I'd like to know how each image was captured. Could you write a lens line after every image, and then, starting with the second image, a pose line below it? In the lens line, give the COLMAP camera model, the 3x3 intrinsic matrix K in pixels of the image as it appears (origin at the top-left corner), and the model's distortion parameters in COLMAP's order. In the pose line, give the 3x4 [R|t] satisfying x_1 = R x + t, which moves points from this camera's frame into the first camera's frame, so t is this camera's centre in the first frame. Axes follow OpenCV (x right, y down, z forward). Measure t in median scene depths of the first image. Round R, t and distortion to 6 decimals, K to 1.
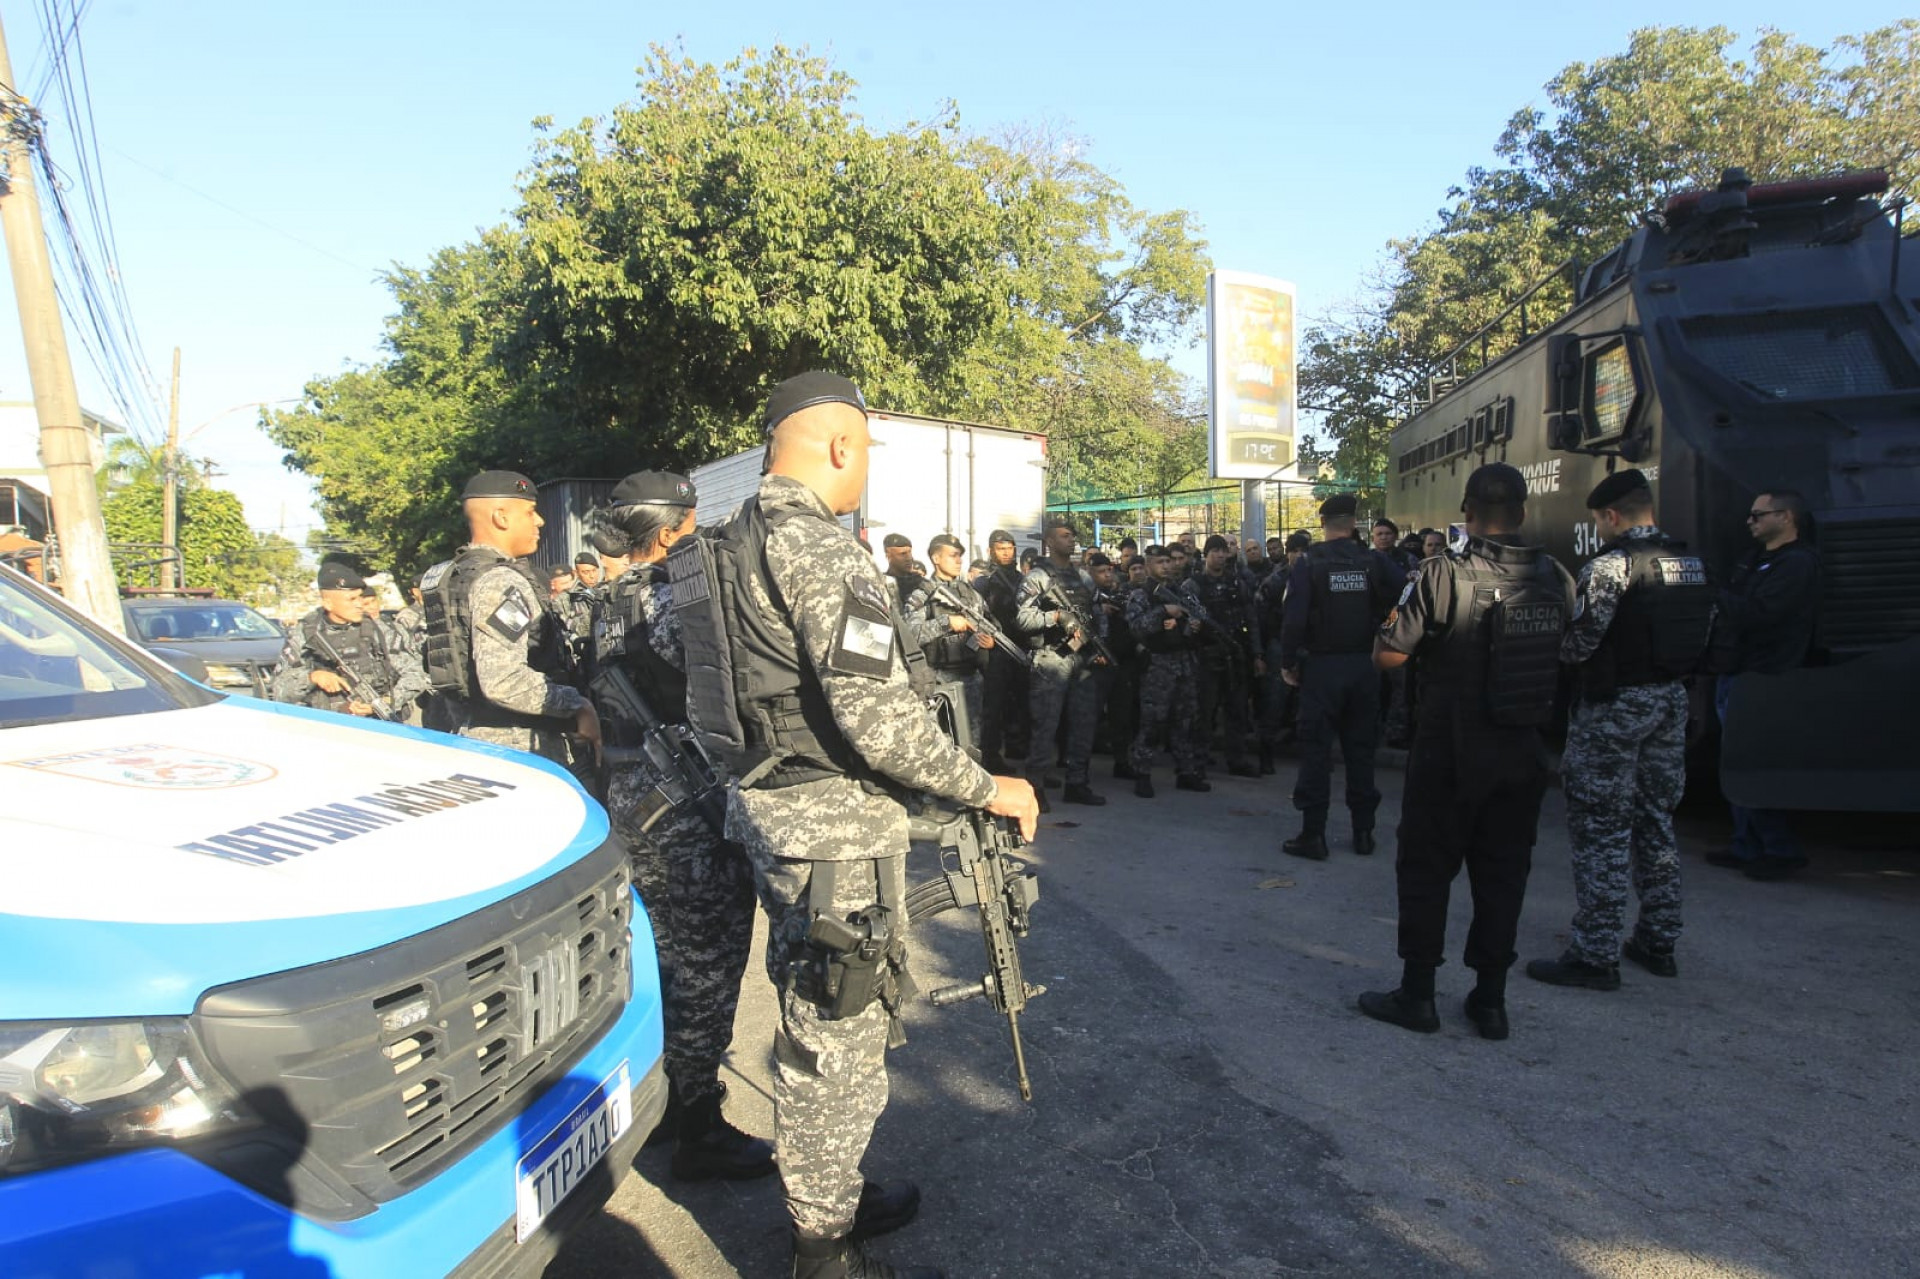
lens RADIAL K [[1141.6, 0, 972.2], [0, 1141.6, 640.6], [0, 0, 1]] dist [-0.055862, 0.030512]
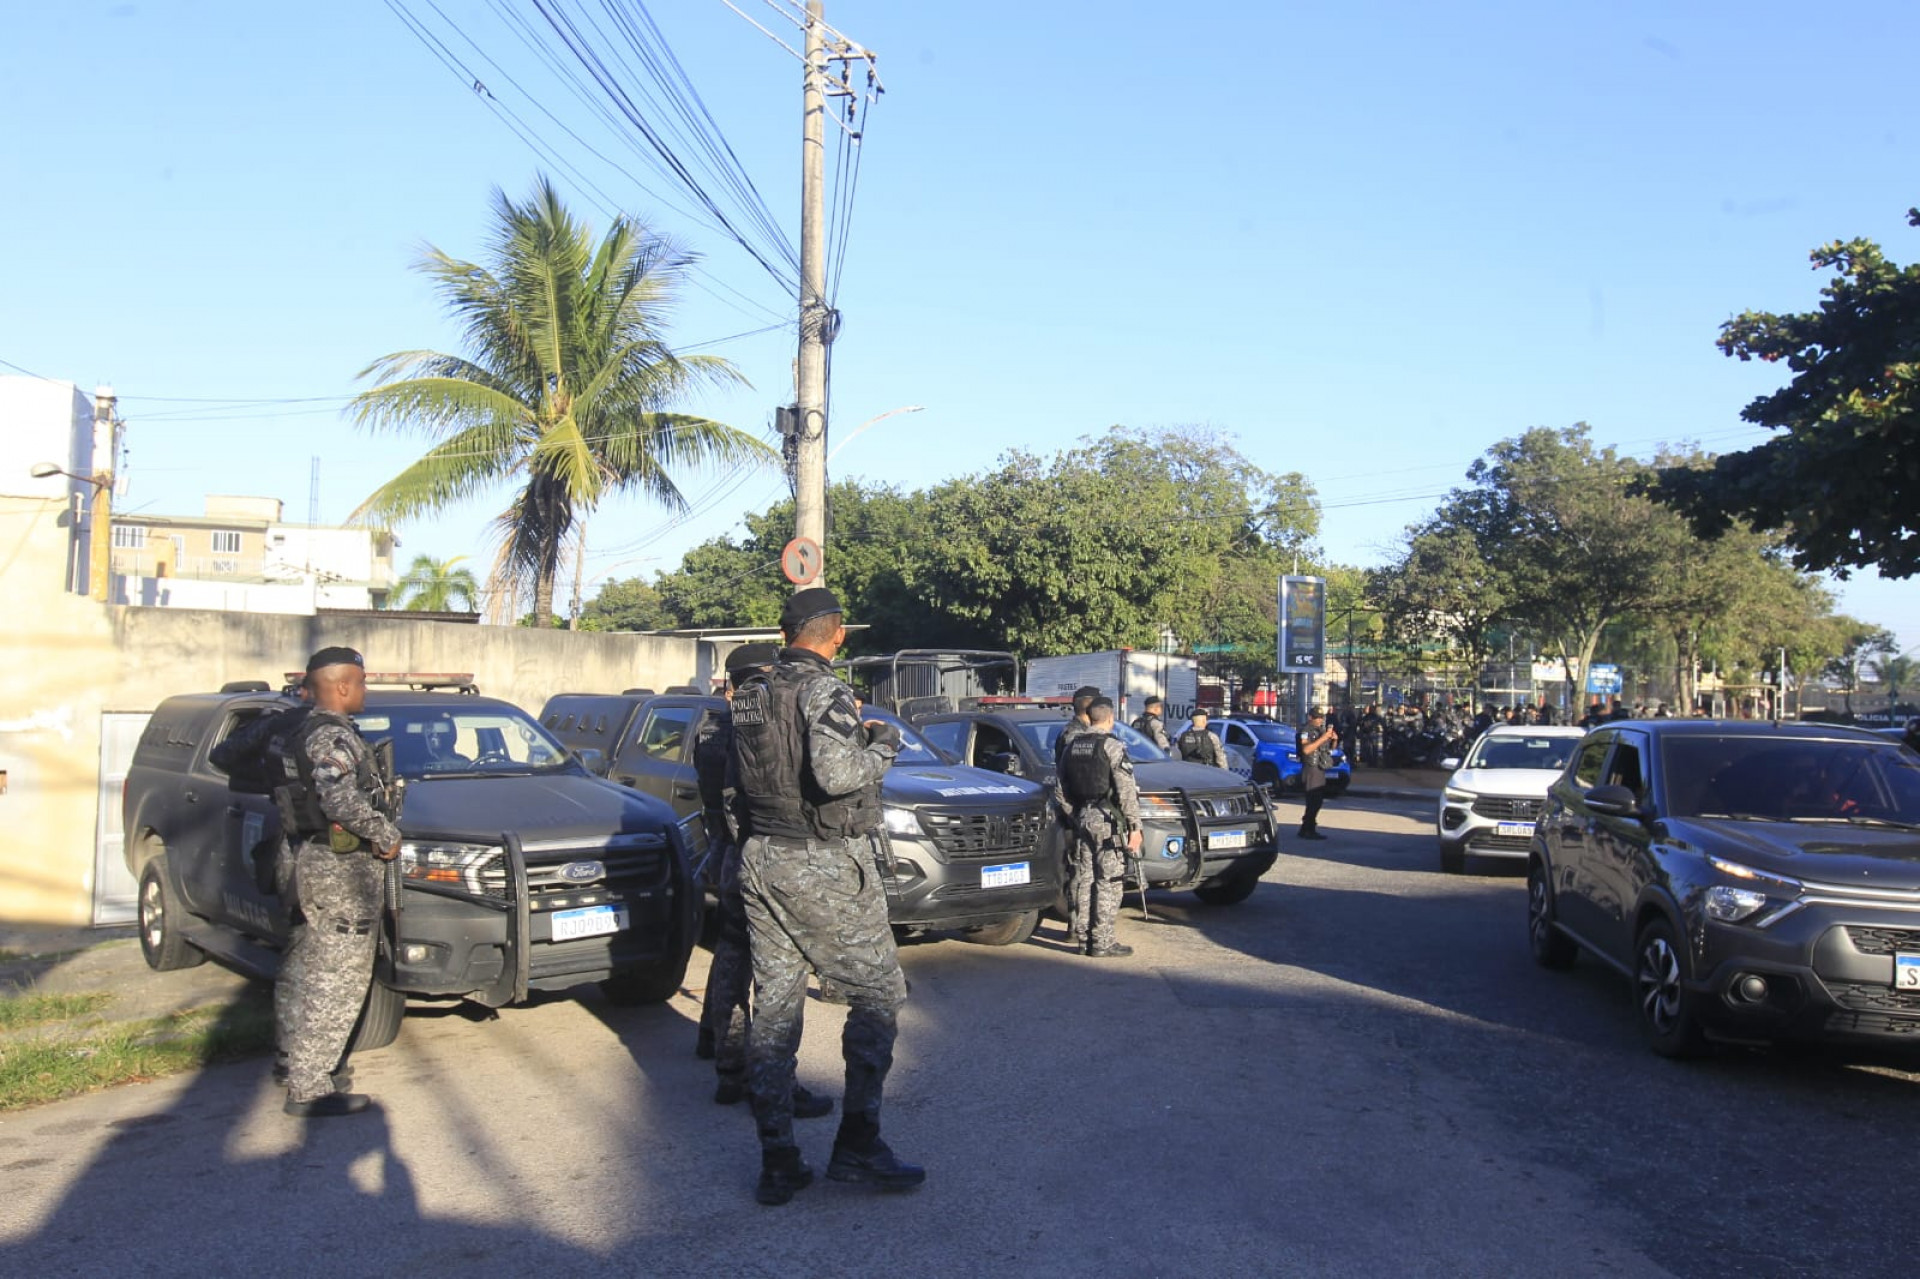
lens RADIAL K [[1141.6, 0, 972.2], [0, 1141.6, 640.6], [0, 0, 1]] dist [-0.055862, 0.030512]
pose [[0.988618, 0.029506, -0.147527, -0.038424], [-0.043375, 0.994842, -0.091695, 0.015061], [0.144060, 0.097051, 0.984798, -1.075557]]
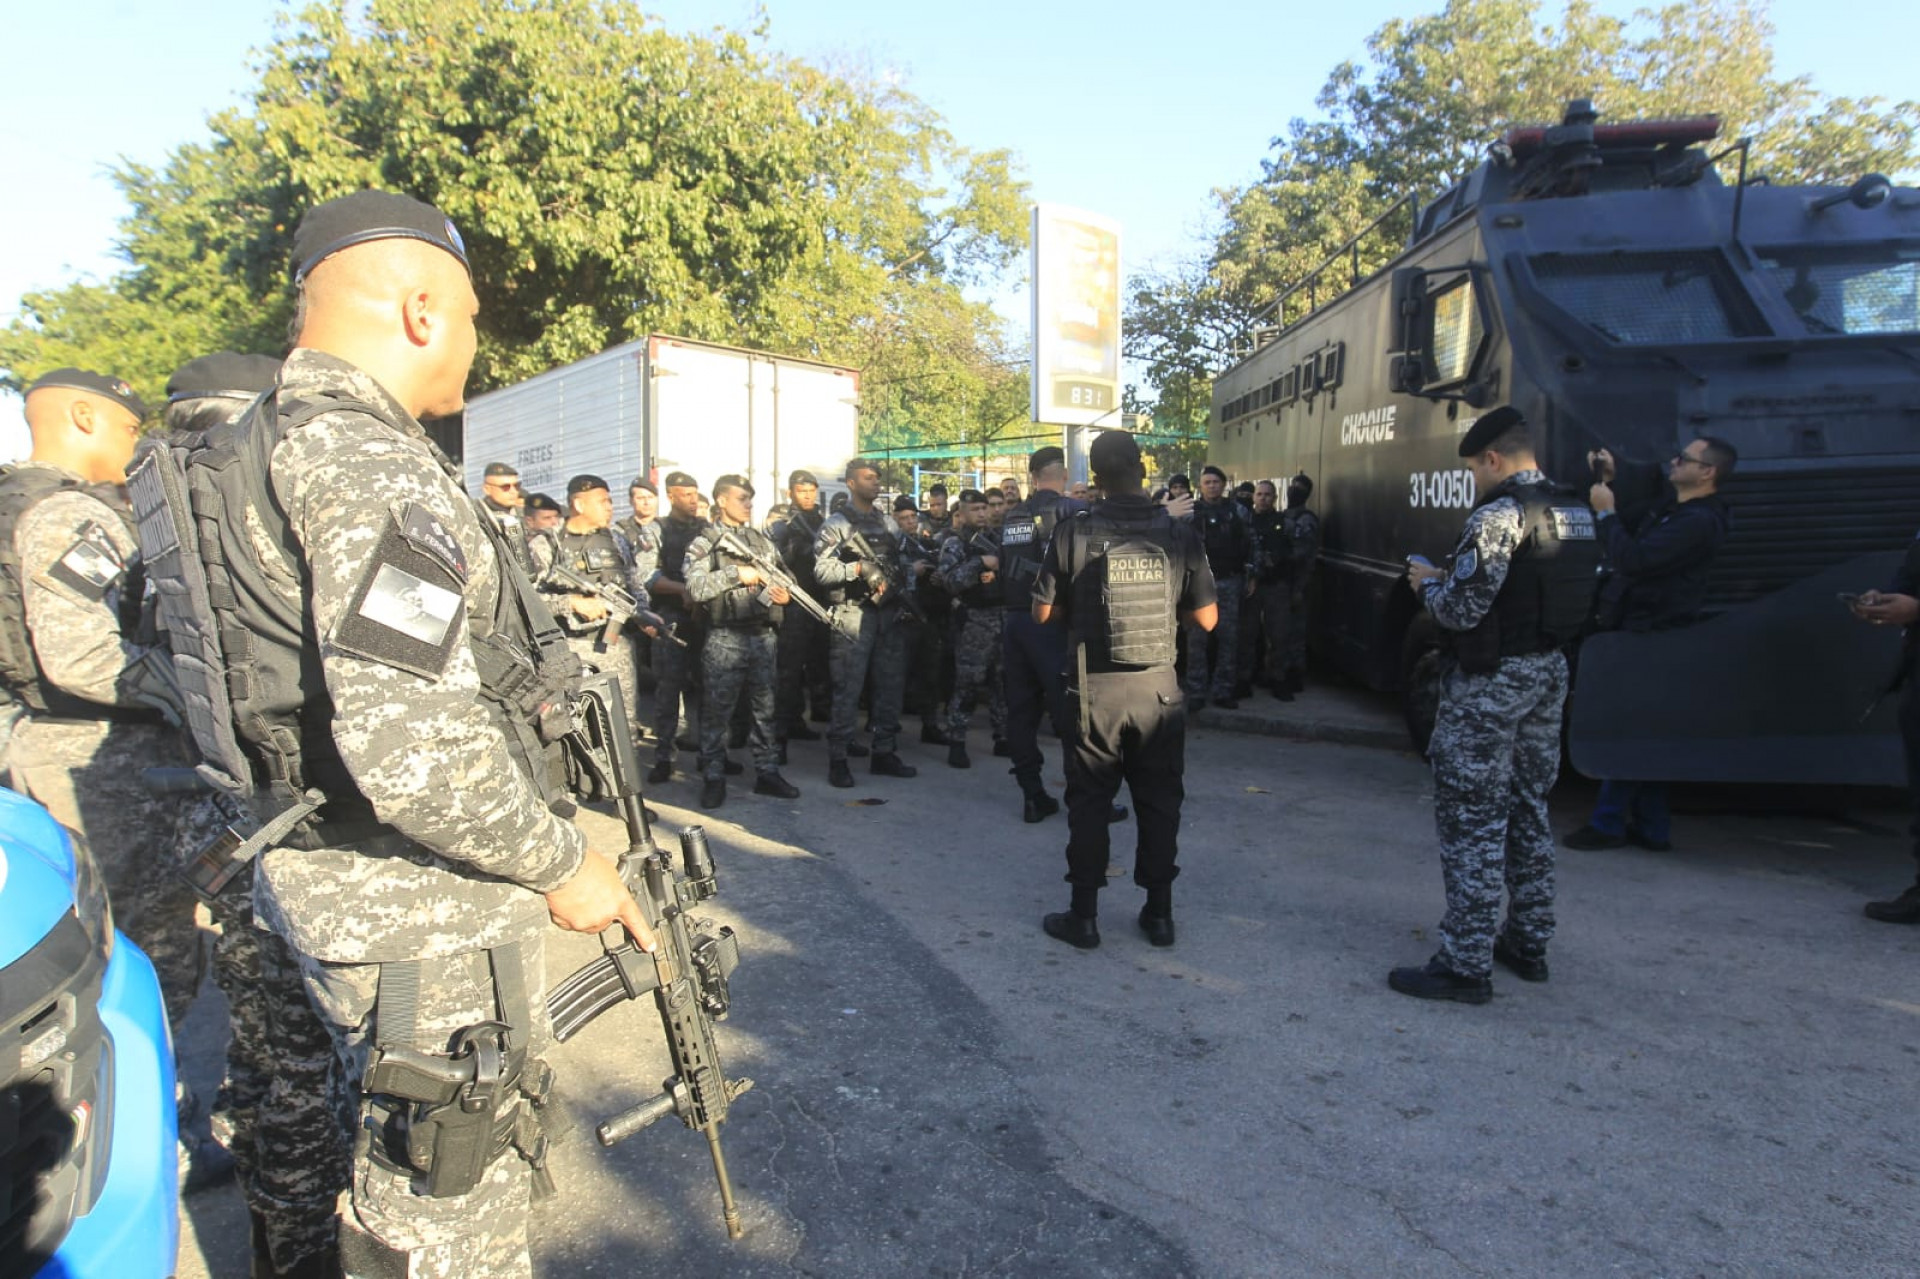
lens RADIAL K [[1141.6, 0, 972.2], [0, 1141.6, 640.6], [0, 0, 1]] dist [-0.055862, 0.030512]
pose [[0.988028, -0.002941, 0.154248, 0.009897], [-0.003935, 0.999013, 0.044252, -0.001892], [-0.154226, -0.044330, 0.987041, 0.048820]]
